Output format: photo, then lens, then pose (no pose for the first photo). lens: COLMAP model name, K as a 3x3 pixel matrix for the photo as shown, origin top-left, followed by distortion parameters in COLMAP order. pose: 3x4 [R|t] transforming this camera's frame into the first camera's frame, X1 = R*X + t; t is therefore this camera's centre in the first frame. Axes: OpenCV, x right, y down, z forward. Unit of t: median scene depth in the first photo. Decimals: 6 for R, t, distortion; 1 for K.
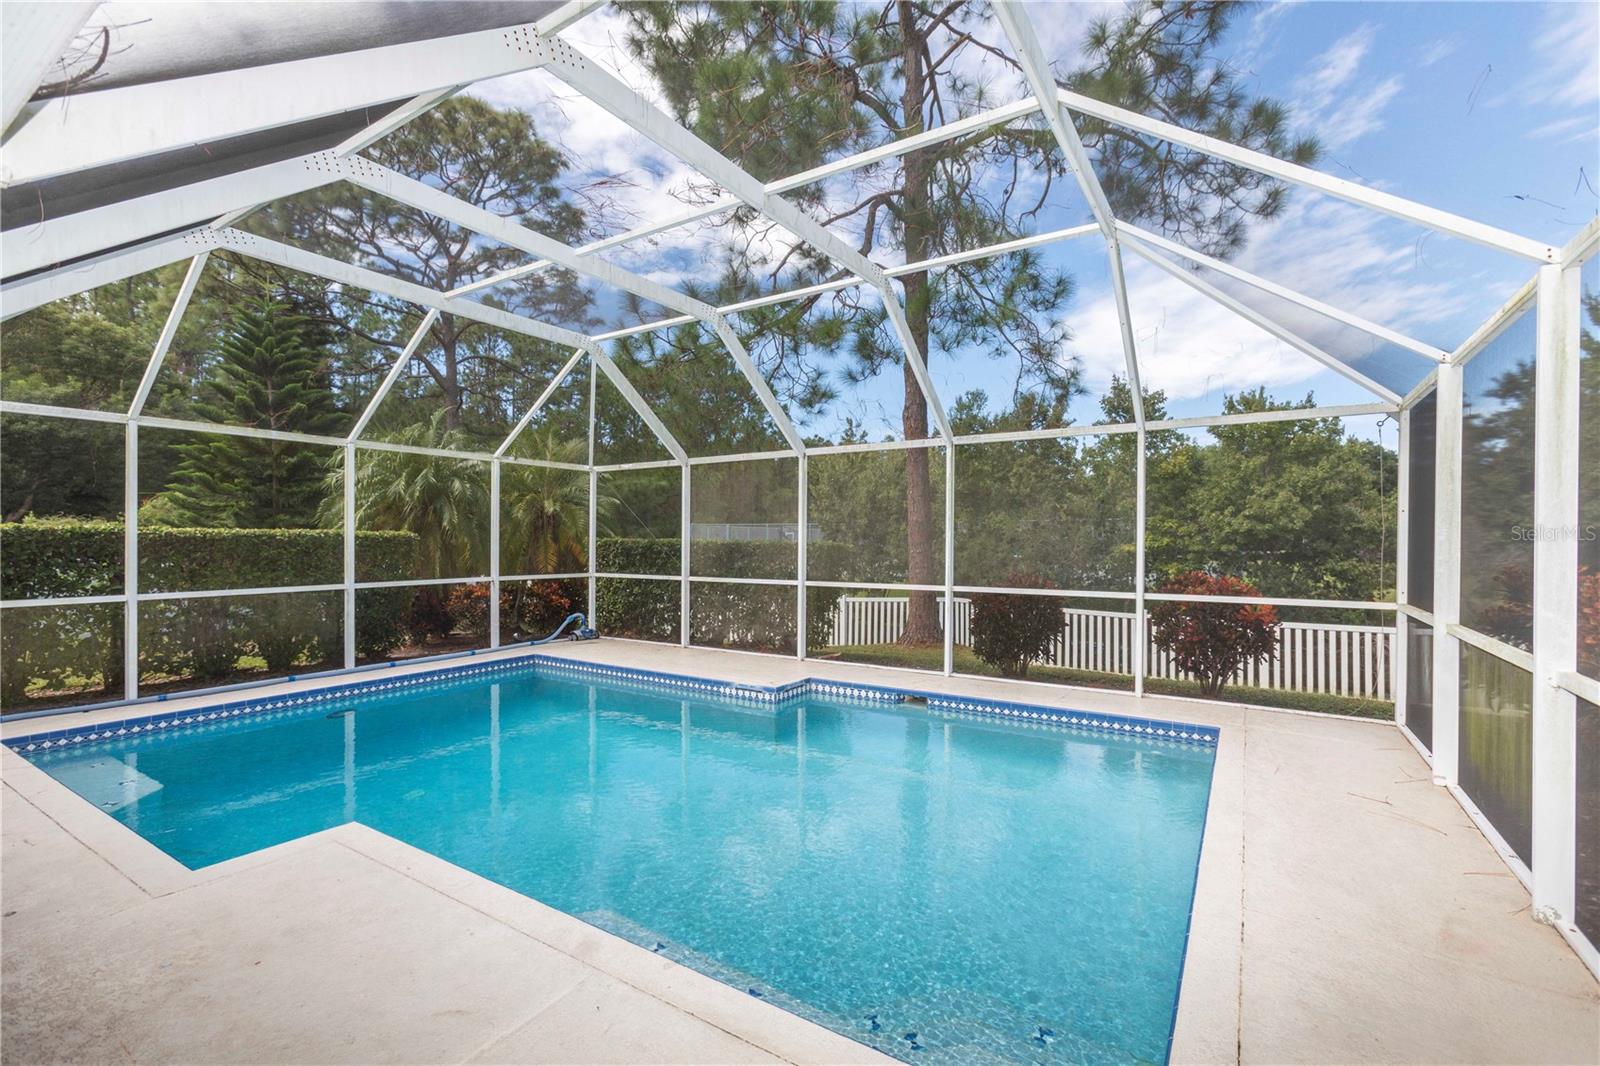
lens RADIAL K [[709.6, 0, 807.2], [0, 709.6, 540.6], [0, 0, 1]] dist [-0.009918, 0.012683]
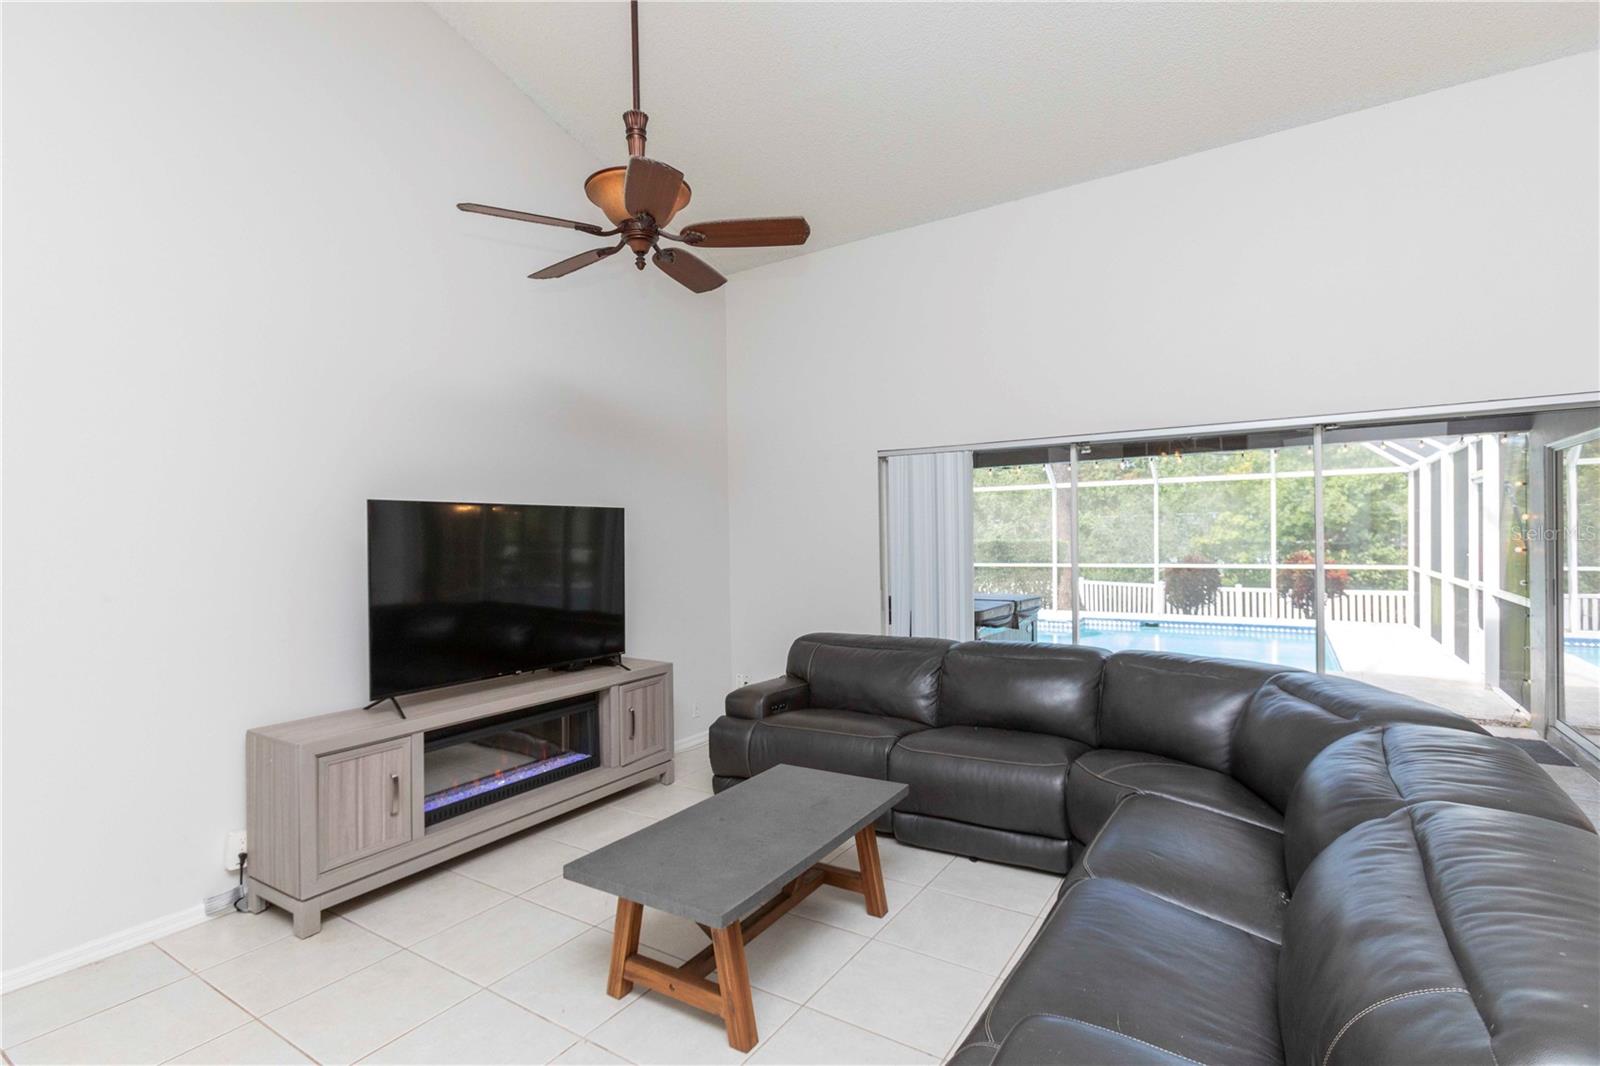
lens RADIAL K [[738.8, 0, 799.9], [0, 738.8, 541.3], [0, 0, 1]] dist [-0.000046, 0.000384]
pose [[0.999721, -0.016536, -0.016879, -0.234812], [0.016585, 0.999859, 0.002749, -0.002443], [0.016831, -0.003028, 0.999854, -0.300678]]
